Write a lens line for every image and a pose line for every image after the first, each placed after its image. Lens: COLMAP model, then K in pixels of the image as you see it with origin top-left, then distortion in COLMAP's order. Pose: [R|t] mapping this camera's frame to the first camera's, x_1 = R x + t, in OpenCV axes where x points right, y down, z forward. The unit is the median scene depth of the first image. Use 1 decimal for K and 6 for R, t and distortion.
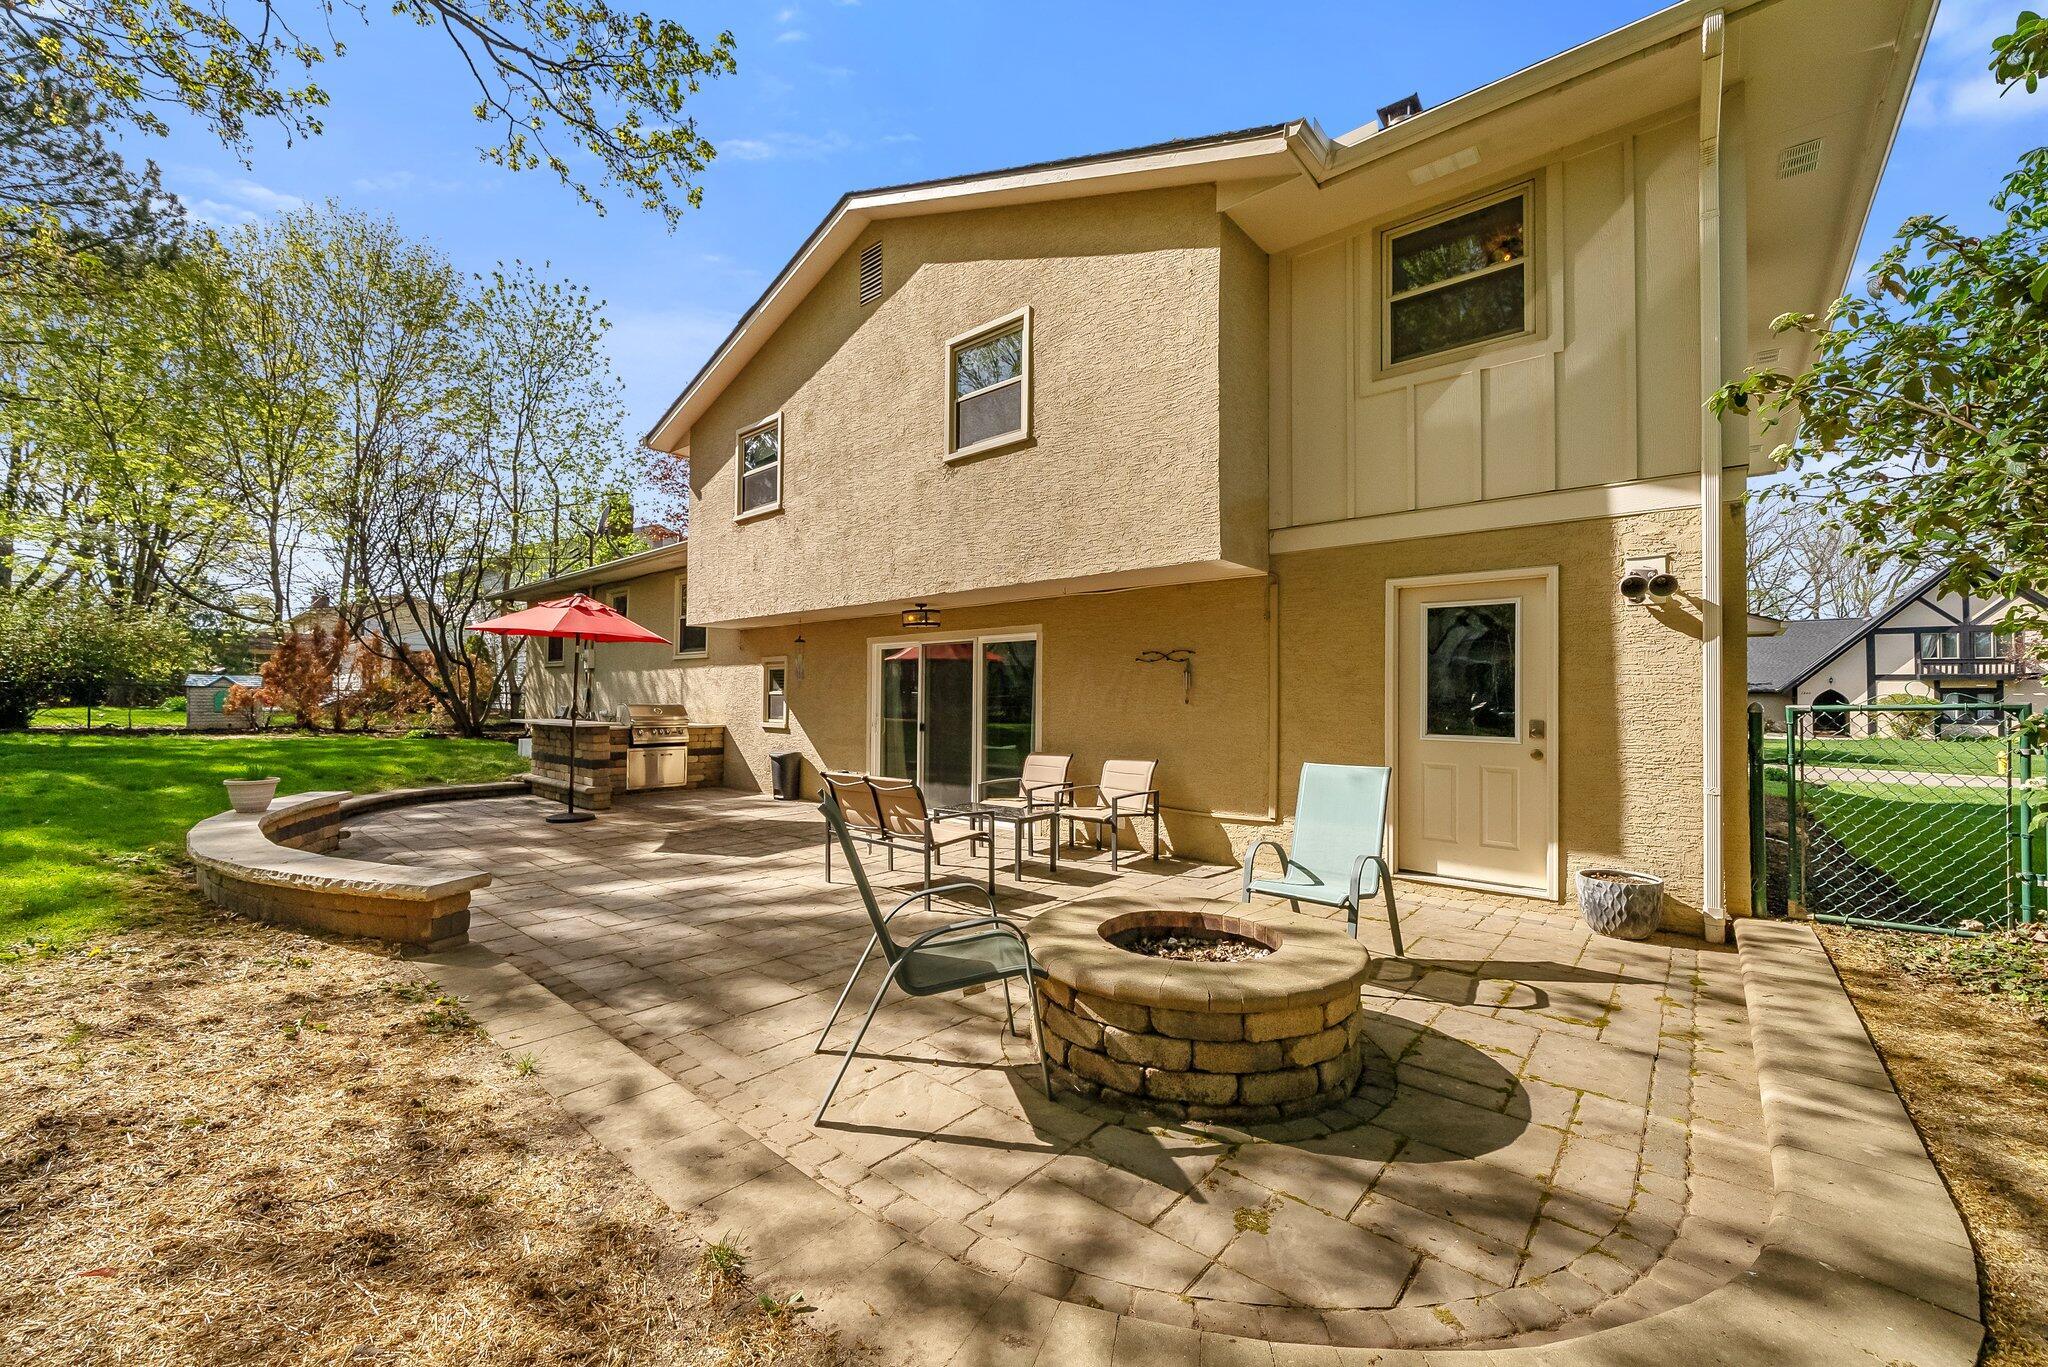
lens RADIAL K [[794.1, 0, 1024.0], [0, 794.1, 683.5], [0, 0, 1]] dist [-0.007246, 0.000042]
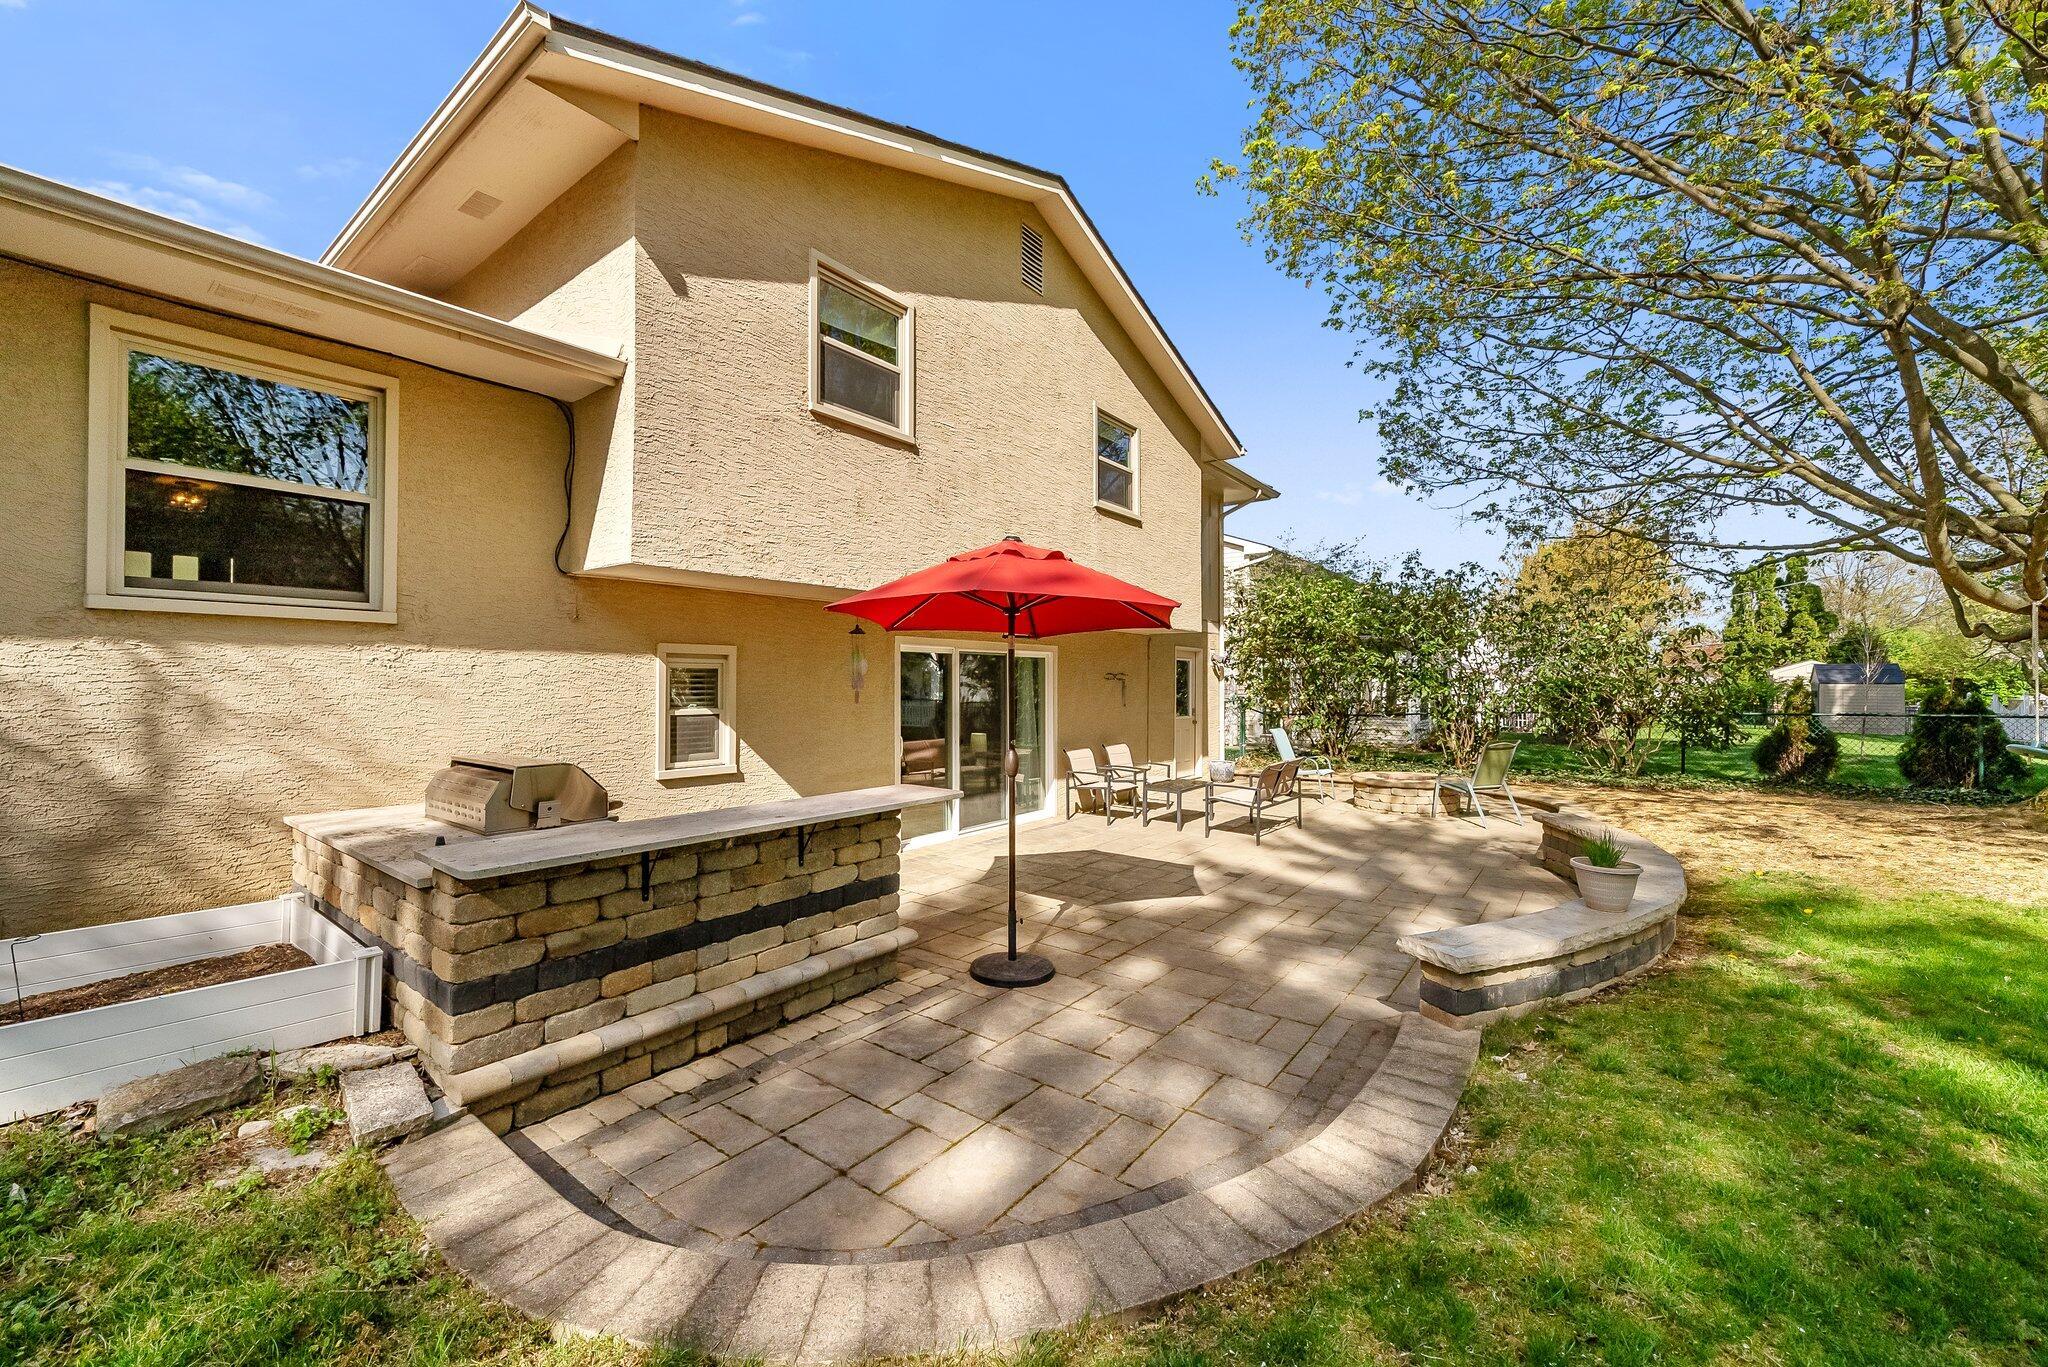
lens RADIAL K [[794.1, 0, 1024.0], [0, 794.1, 683.5], [0, 0, 1]] dist [-0.007246, 0.000042]
pose [[-0.055047, 0.010370, 0.998430, -0.977588], [-0.003430, 0.999938, -0.010575, -0.002480], [-0.998478, -0.004007, -0.055008, 0.919508]]
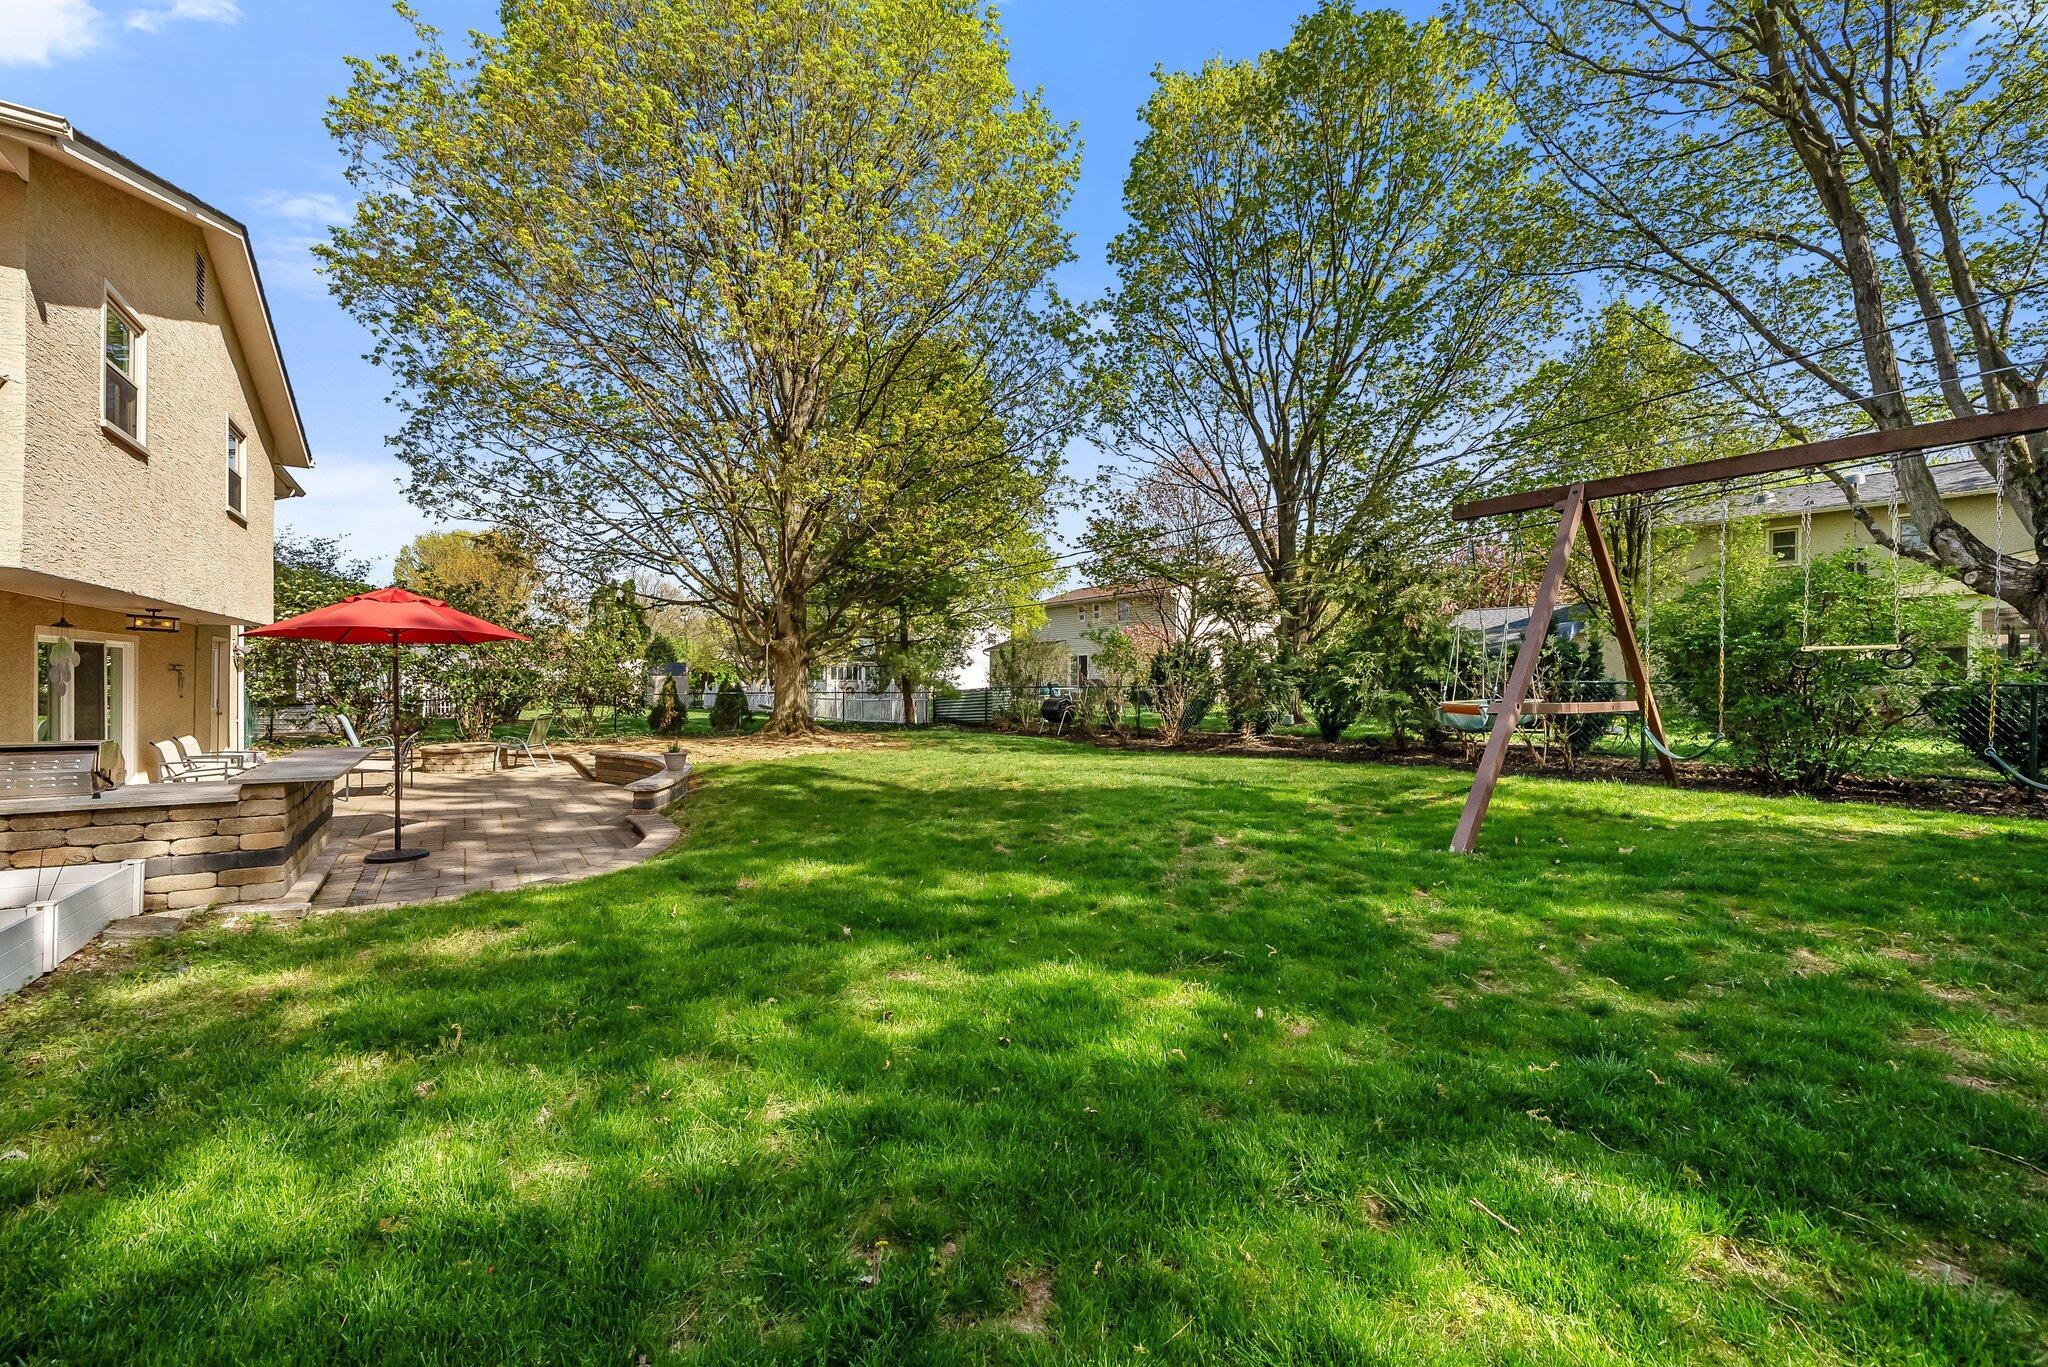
lens RADIAL K [[794.1, 0, 1024.0], [0, 794.1, 683.5], [0, 0, 1]] dist [-0.007246, 0.000042]
pose [[-0.968938, -0.004327, 0.247264, -1.266240], [-0.004729, 0.999988, -0.001032, -0.004234], [-0.247257, -0.002169, -0.968948, 1.476370]]
